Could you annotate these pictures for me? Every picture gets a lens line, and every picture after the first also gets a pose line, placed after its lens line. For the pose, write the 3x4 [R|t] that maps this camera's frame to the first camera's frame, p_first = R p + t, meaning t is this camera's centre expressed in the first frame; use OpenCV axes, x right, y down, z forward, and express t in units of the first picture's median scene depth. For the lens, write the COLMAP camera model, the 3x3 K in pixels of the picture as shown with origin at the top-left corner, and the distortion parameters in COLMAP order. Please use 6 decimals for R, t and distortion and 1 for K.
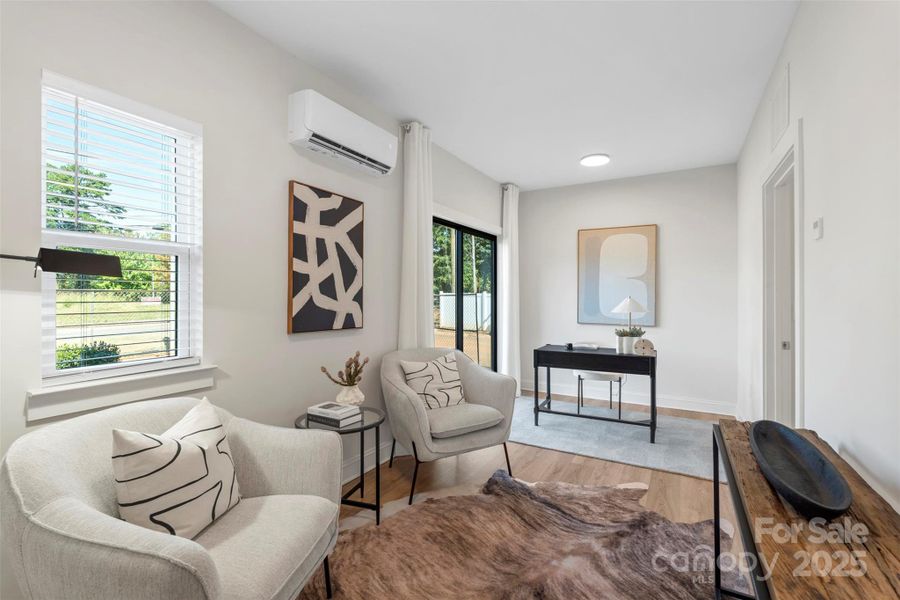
lens RADIAL K [[392.0, 0, 447.3], [0, 392.0, 296.4], [0, 0, 1]] dist [-0.003875, 0.000283]
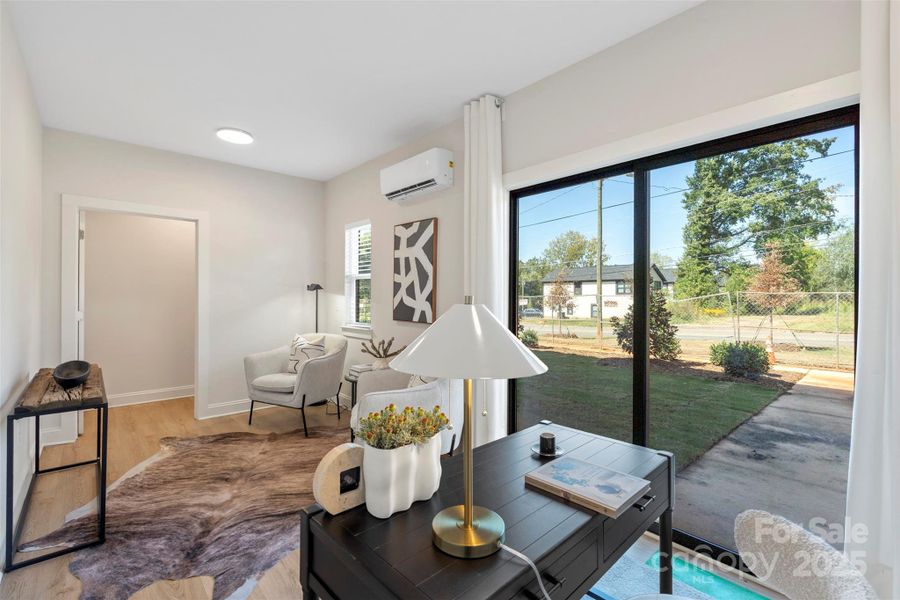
lens RADIAL K [[392.0, 0, 446.7], [0, 392.0, 297.7], [0, 0, 1]] dist [-0.003875, 0.000283]
pose [[-0.287601, -0.002430, -0.957747, 1.075080], [-0.010141, 0.999948, 0.000508, -0.000871], [0.957697, 0.009858, -0.287610, 1.642638]]
